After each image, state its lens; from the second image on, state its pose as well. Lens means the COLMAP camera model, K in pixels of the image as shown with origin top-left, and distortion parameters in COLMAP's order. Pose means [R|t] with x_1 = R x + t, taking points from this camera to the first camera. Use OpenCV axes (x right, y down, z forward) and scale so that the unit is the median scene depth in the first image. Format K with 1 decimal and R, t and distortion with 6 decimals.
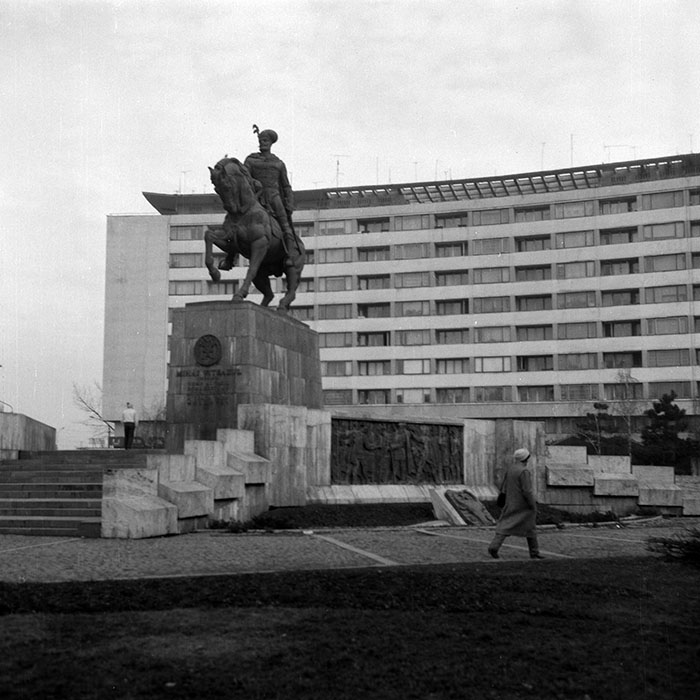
lens RADIAL K [[944.5, 0, 346.0], [0, 944.5, 348.0], [0, 0, 1]] dist [0.080443, 0.003357]
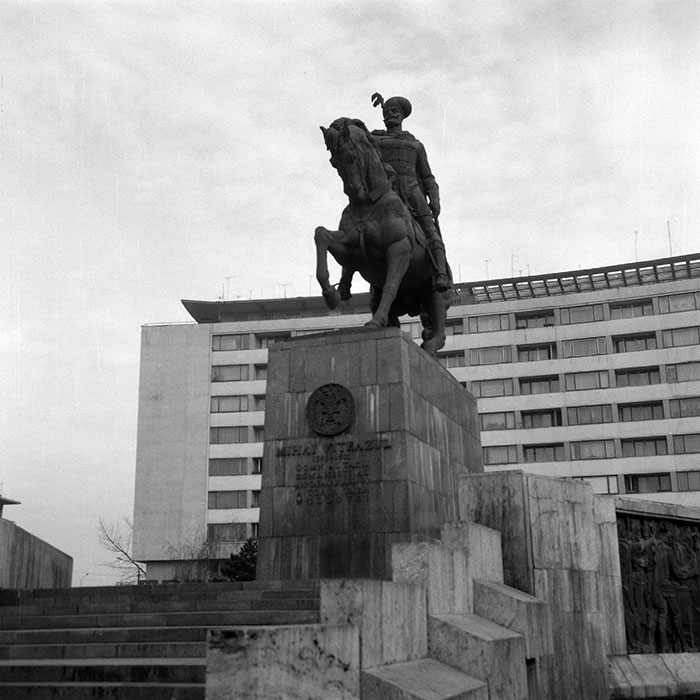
lens RADIAL K [[944.2, 0, 349.3], [0, 944.2, 353.5], [0, 0, 1]] dist [0.104551, -0.130839]
pose [[0.999534, -0.019483, -0.023481, -0.120425], [0.015964, 0.989782, -0.141695, 0.051384], [0.026002, 0.141255, 0.989632, 0.418059]]
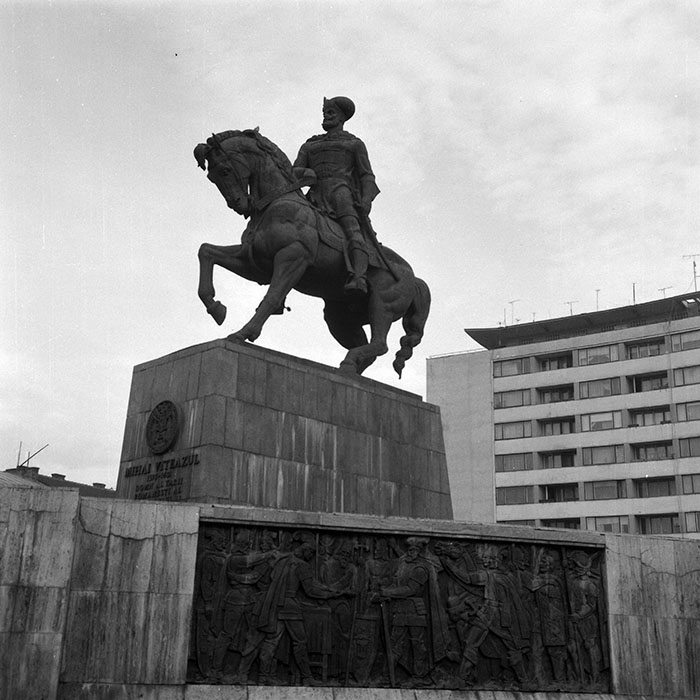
lens RADIAL K [[943.3, 0, 350.0], [0, 943.3, 350.0], [0, 0, 1]] dist [0.134116, -0.212693]
pose [[0.900941, -0.111346, -0.419413, 0.205359], [0.033486, 0.981477, -0.188631, 0.069367], [0.432647, 0.155901, 0.887981, 0.532079]]
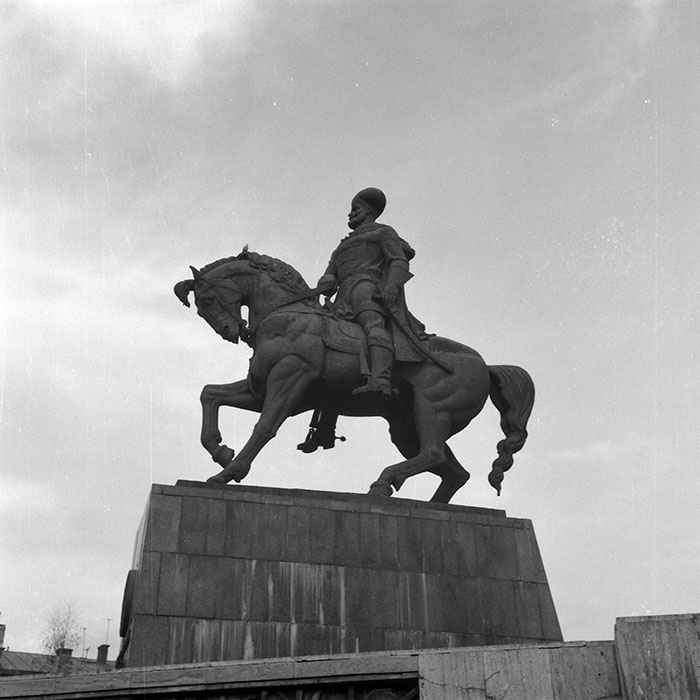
lens RADIAL K [[944.2, 0, 349.3], [0, 944.2, 353.5], [0, 0, 1]] dist [0.104551, -0.130839]
pose [[0.576926, -0.404678, -0.709502, 0.317381], [0.119352, 0.901083, -0.416900, 0.104194], [0.808030, 0.155839, 0.568157, 0.800072]]
